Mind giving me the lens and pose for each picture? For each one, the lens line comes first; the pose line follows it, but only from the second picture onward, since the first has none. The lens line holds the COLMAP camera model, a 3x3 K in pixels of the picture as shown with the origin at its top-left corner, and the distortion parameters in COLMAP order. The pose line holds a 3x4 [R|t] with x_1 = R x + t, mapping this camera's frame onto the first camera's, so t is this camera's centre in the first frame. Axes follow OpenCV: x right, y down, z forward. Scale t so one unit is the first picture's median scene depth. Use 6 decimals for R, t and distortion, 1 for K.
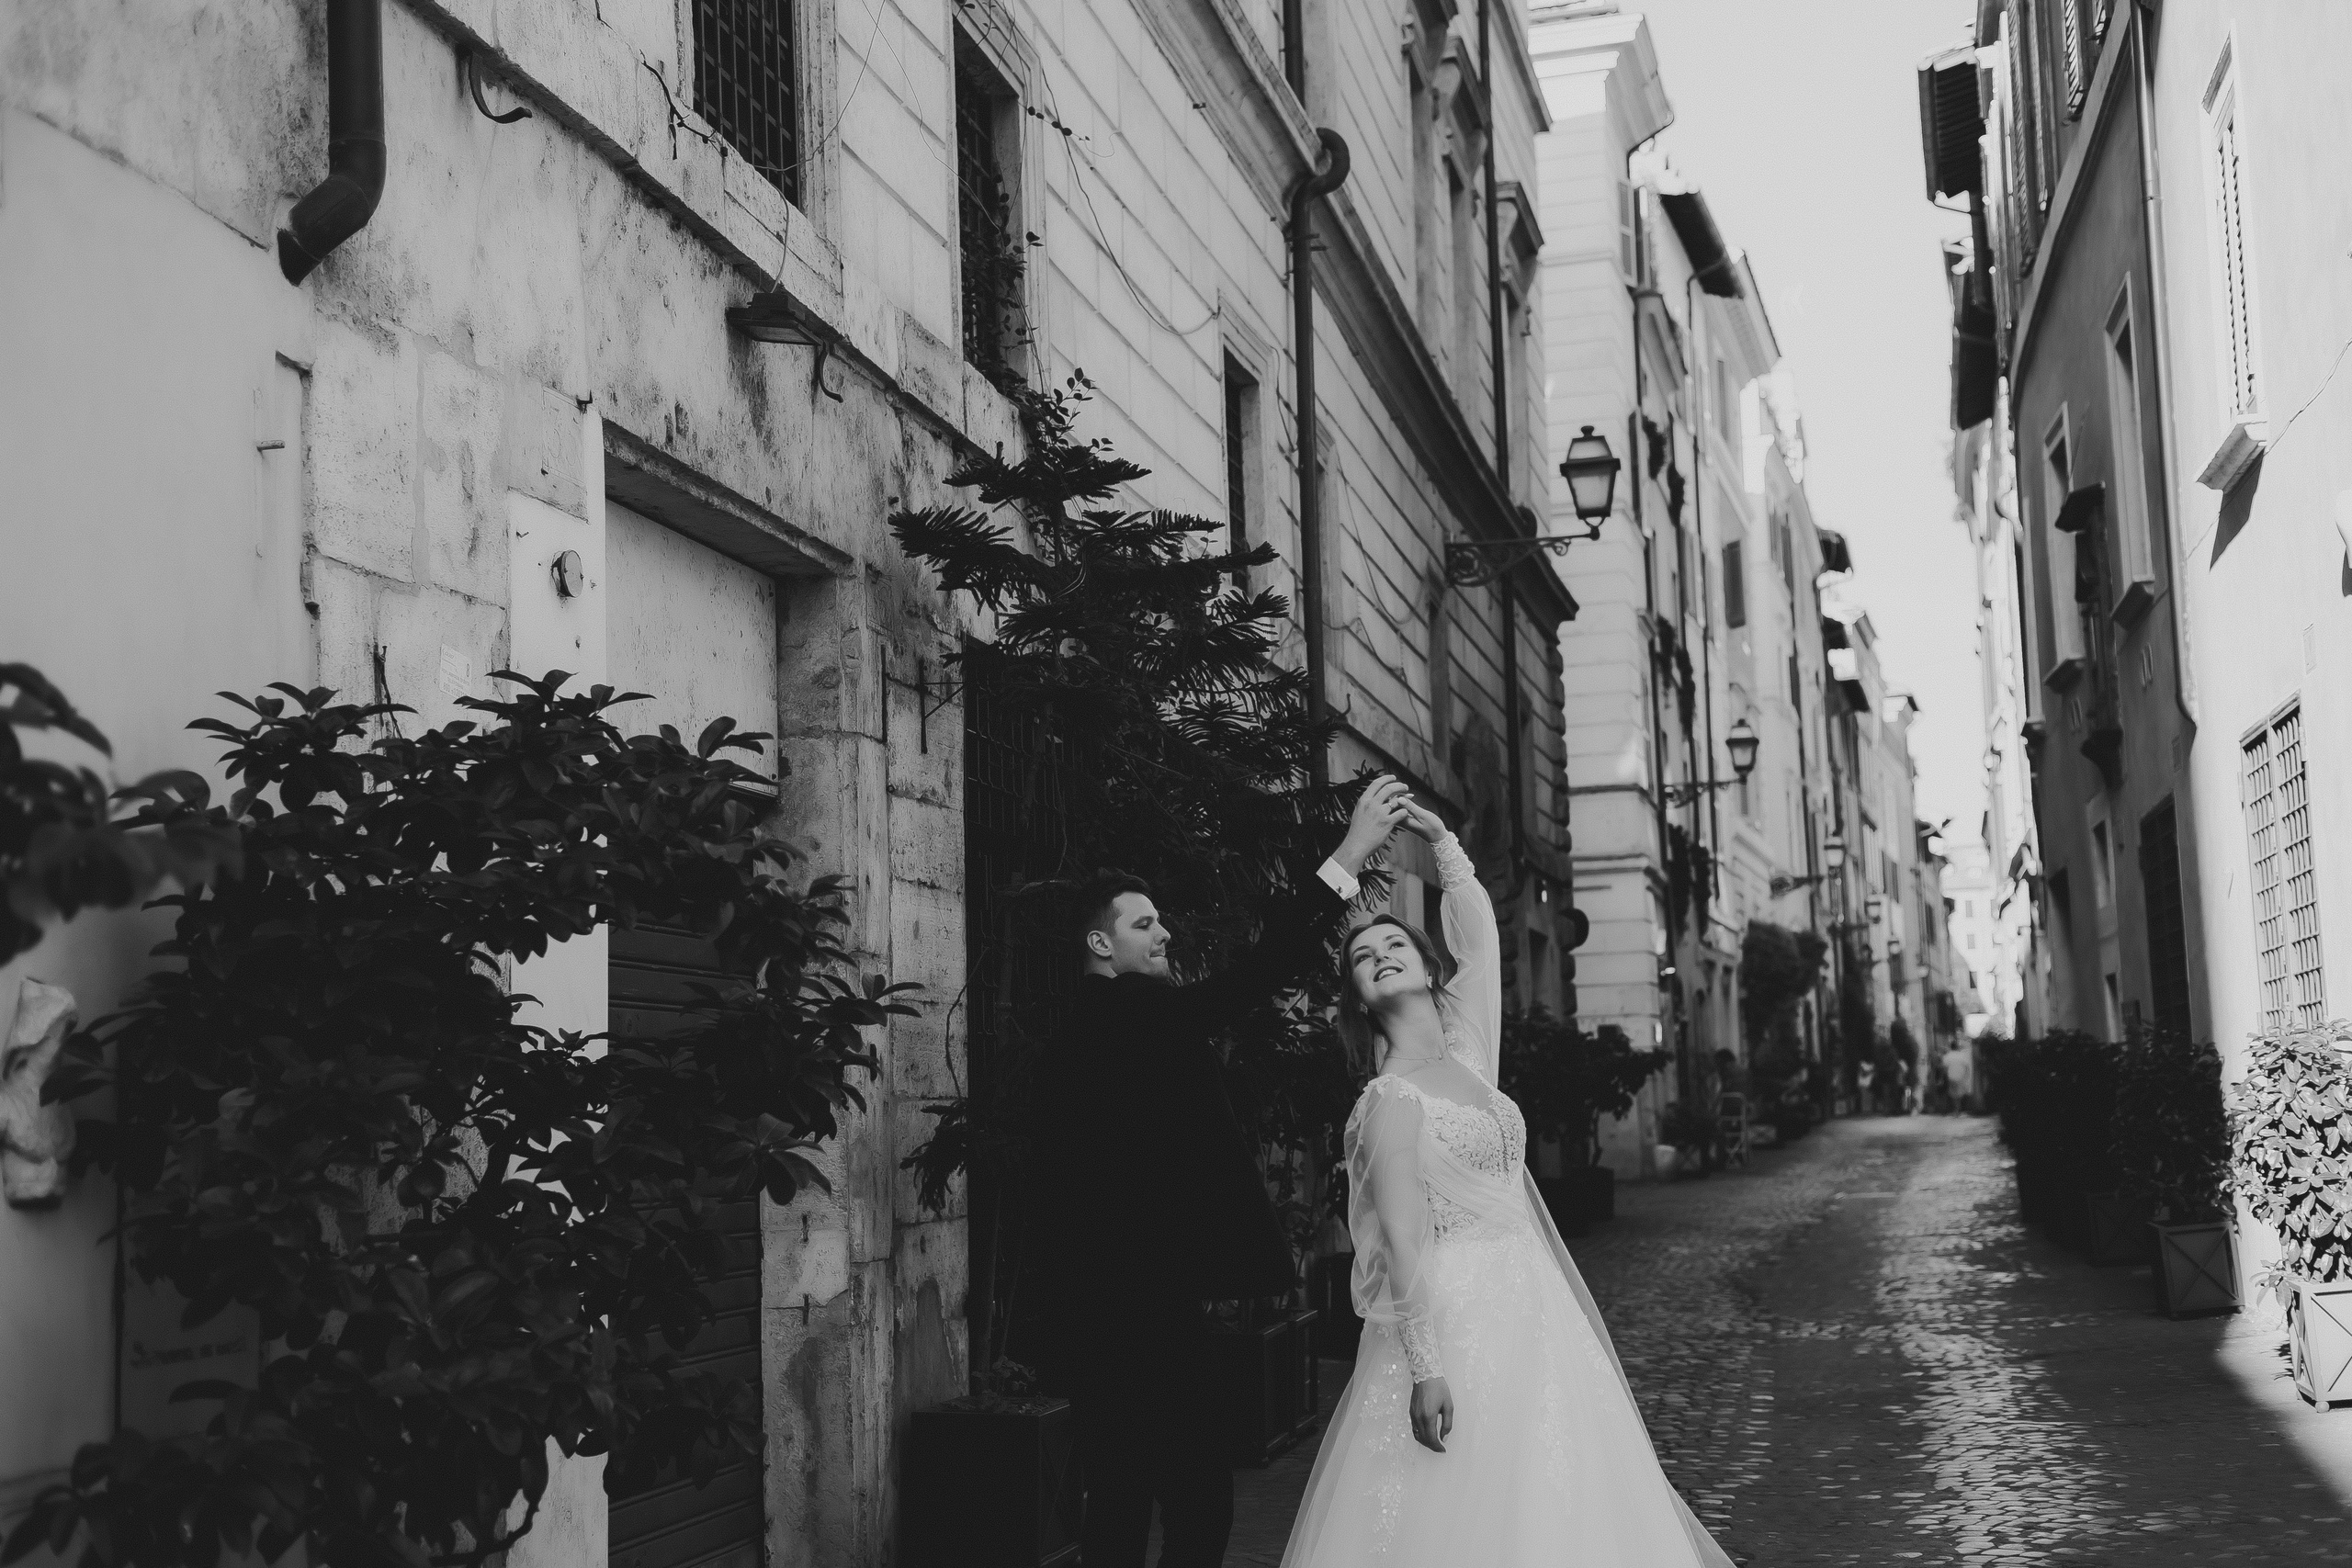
lens RADIAL K [[3243.2, 0, 1164.7], [0, 3243.2, 783.8], [0, 0, 1]] dist [0.369728, -1.274809]
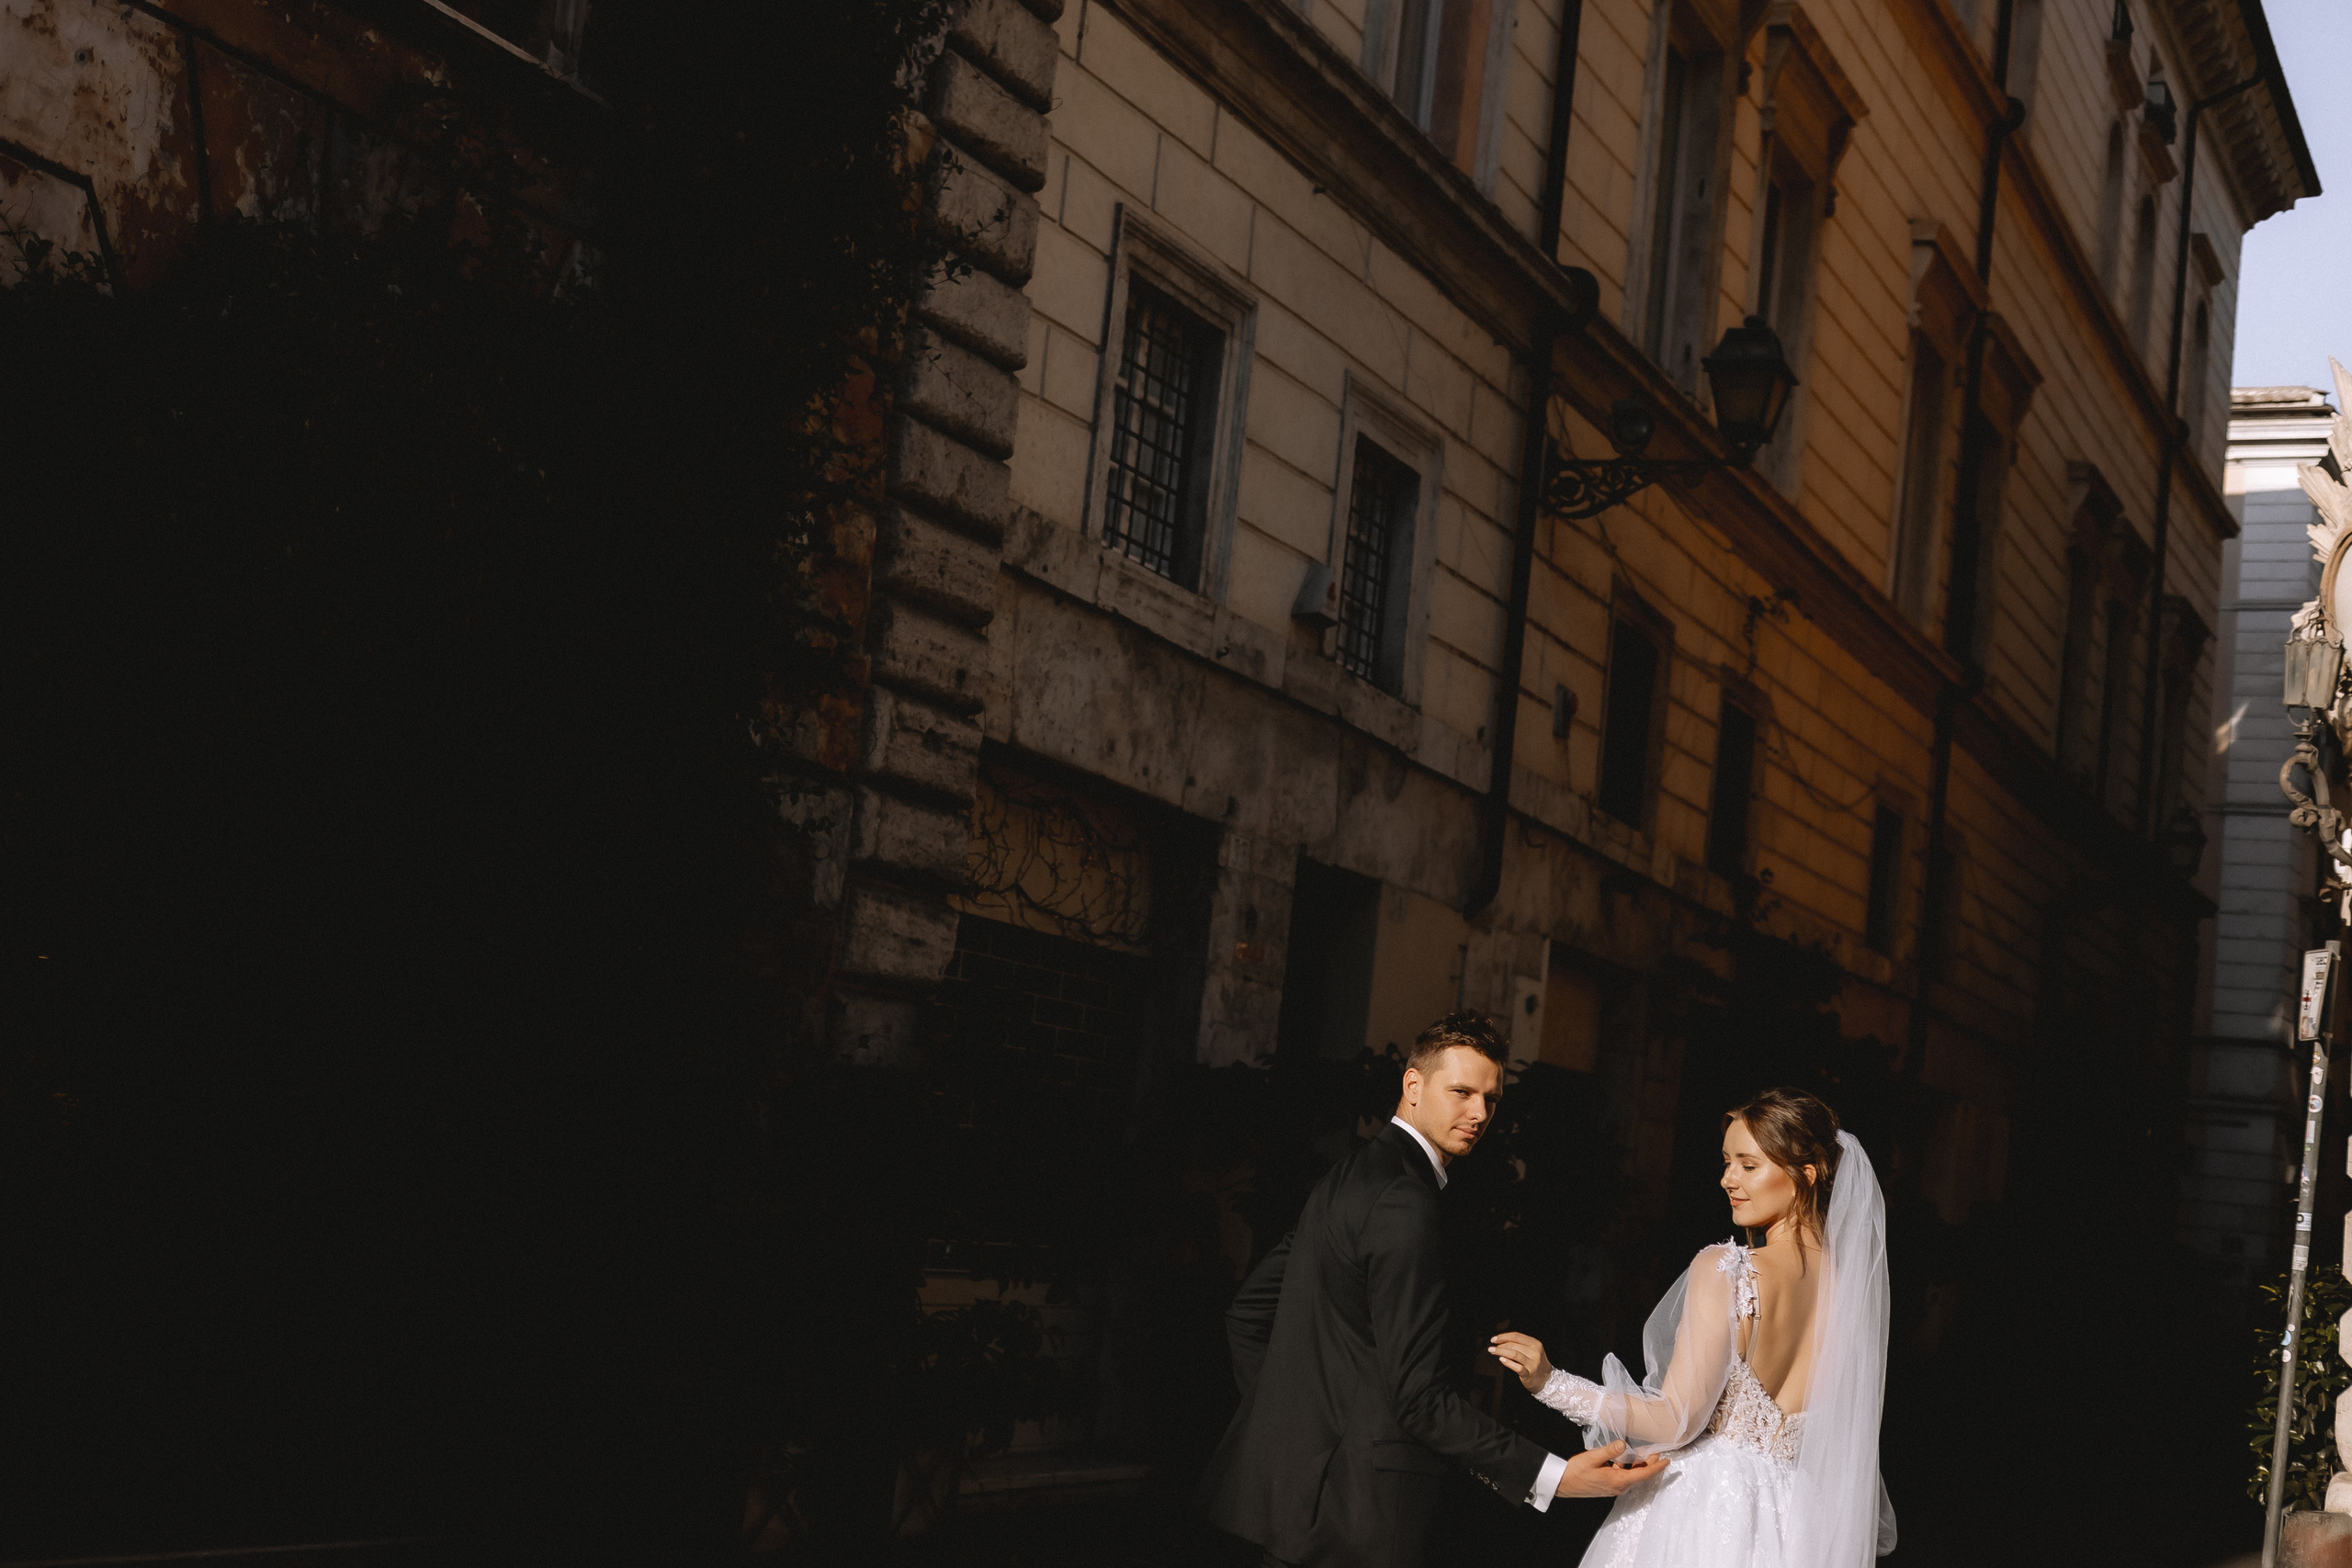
lens RADIAL K [[3322.1, 0, 1173.1], [0, 3322.1, 780.4], [0, 0, 1]] dist [-0.004519, 0.132015]
pose [[0.965765, 0.114303, -0.232879, 0.022960], [-0.120921, 0.992559, -0.014291, -0.027295], [0.229513, 0.041962, 0.972401, -0.271575]]
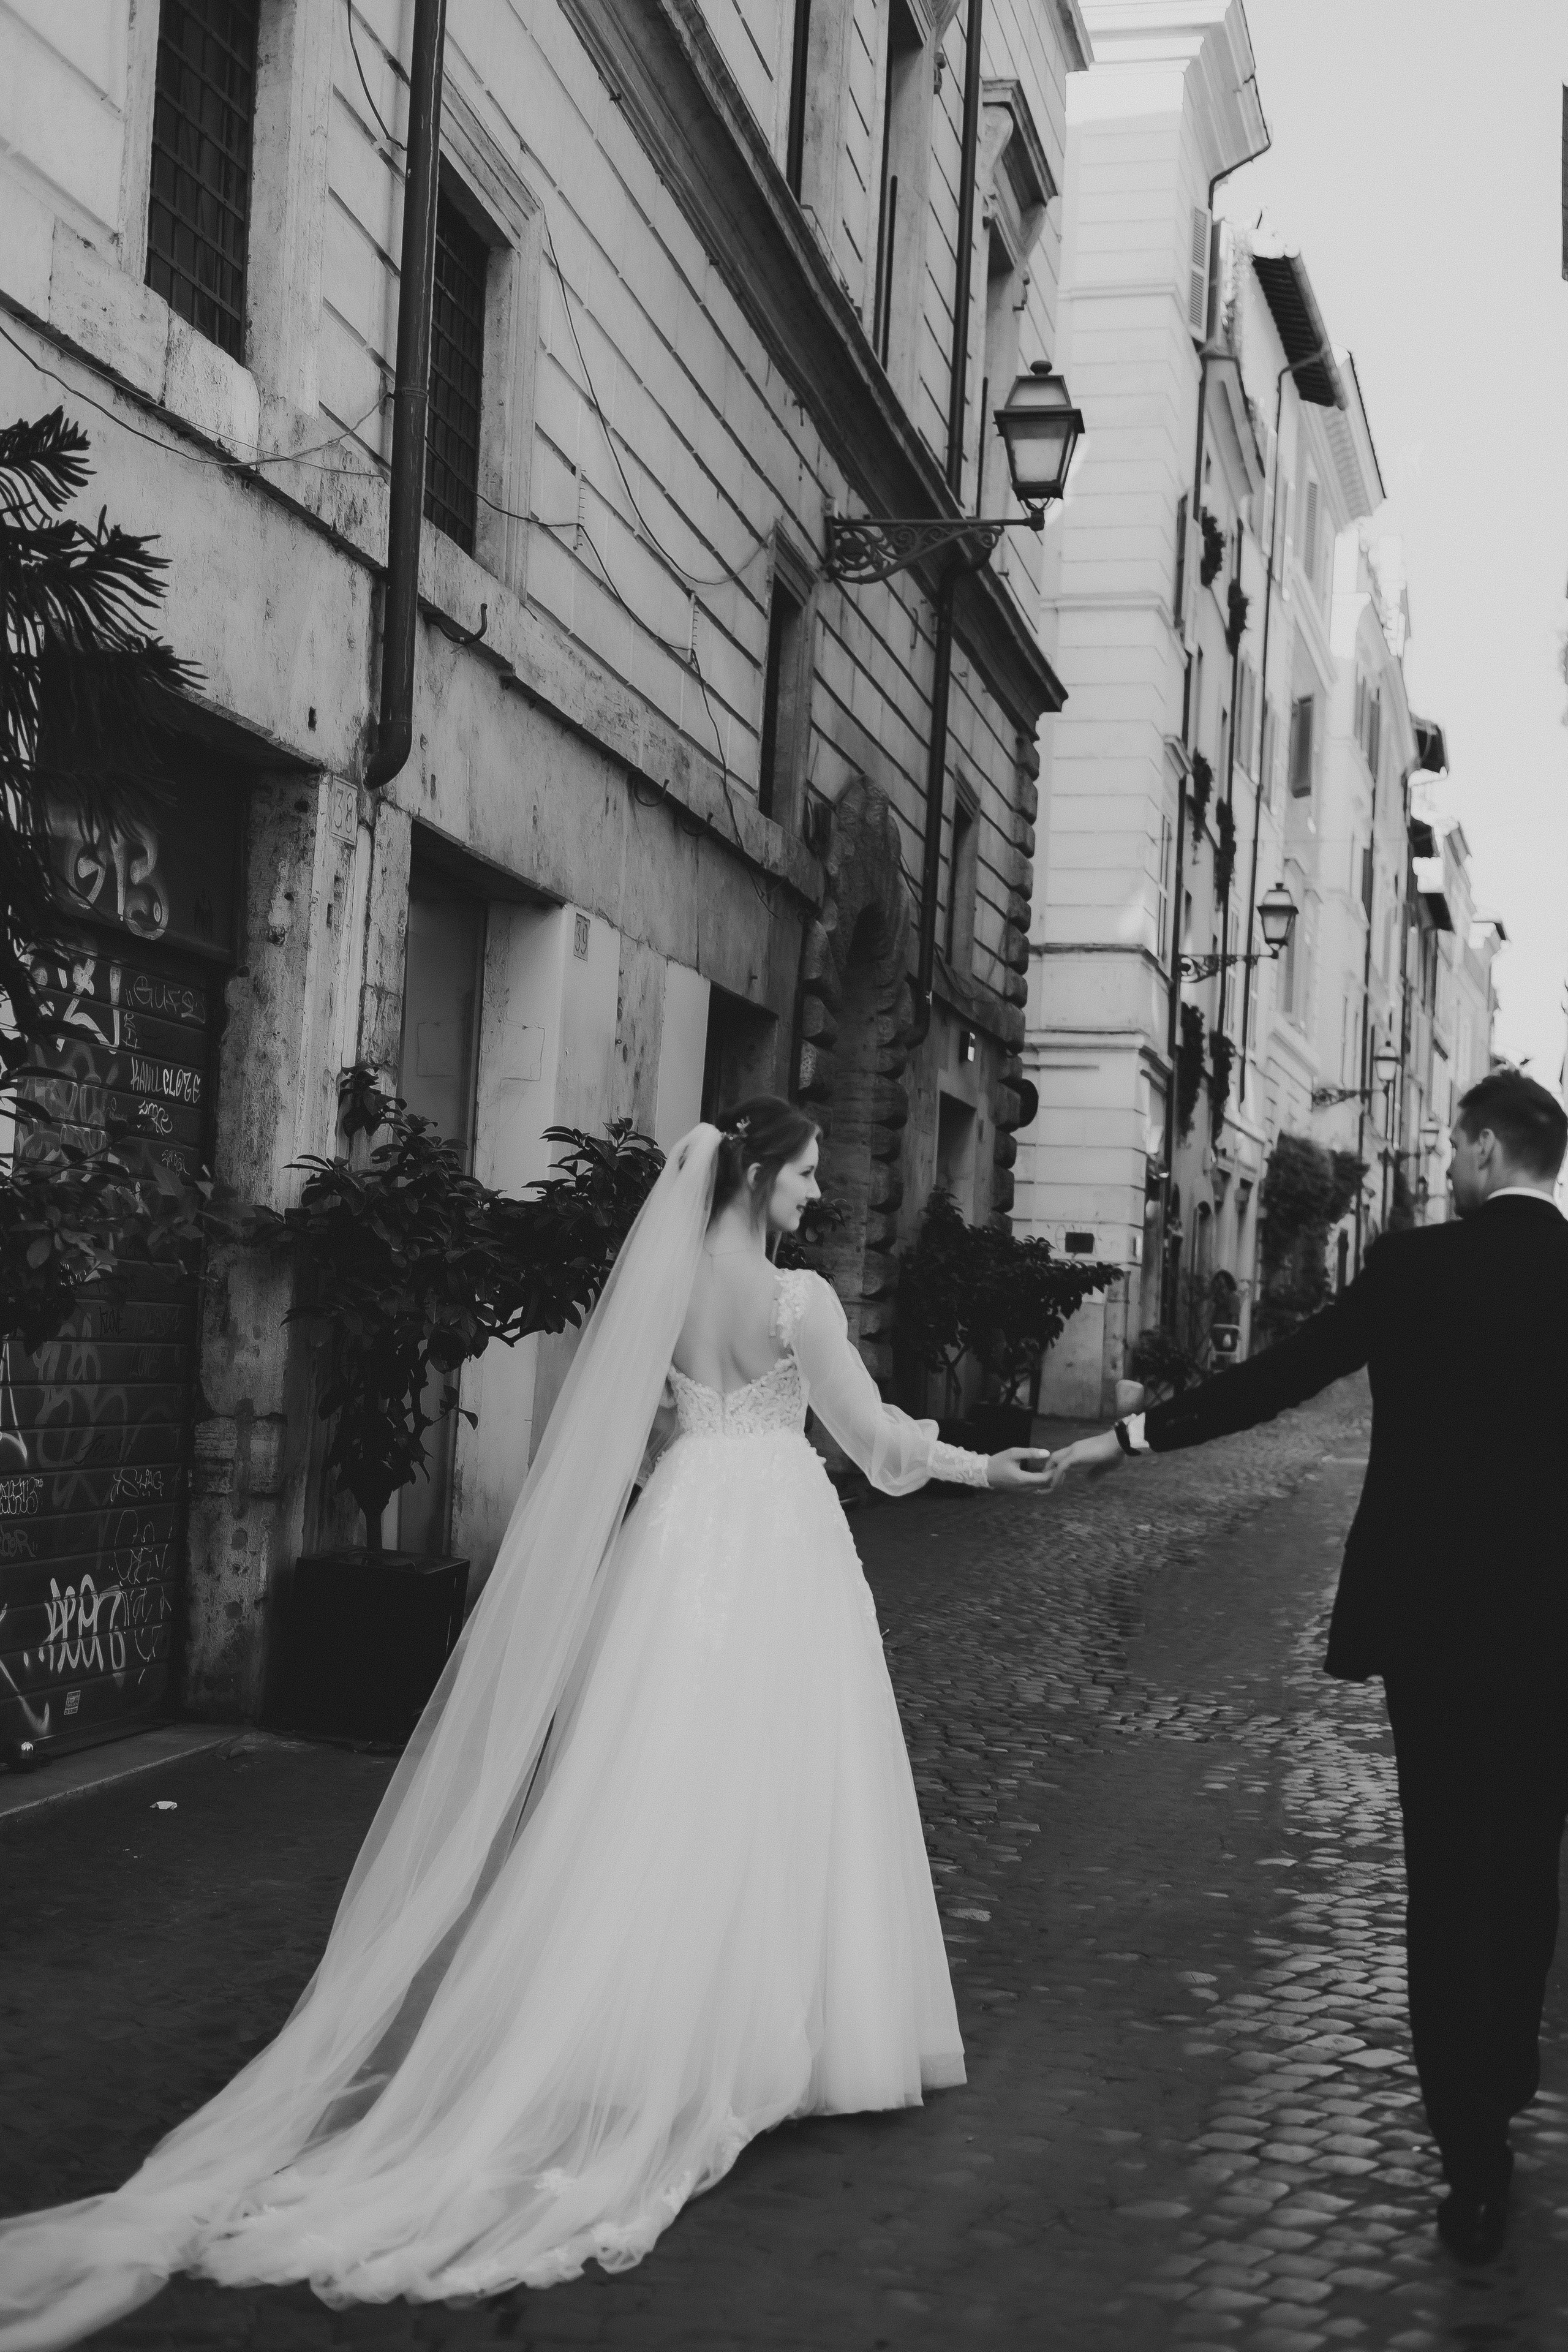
lens RADIAL K [[3243.5, 0, 777.3], [0, 3243.5, 1180.1], [0, 0, 1]] dist [0.369728, -1.274809]
pose [[0.996493, 0.082787, 0.012130, 0.043976], [-0.083391, 0.994516, 0.063115, 0.013412], [-0.006839, -0.063905, 0.997933, 0.160514]]
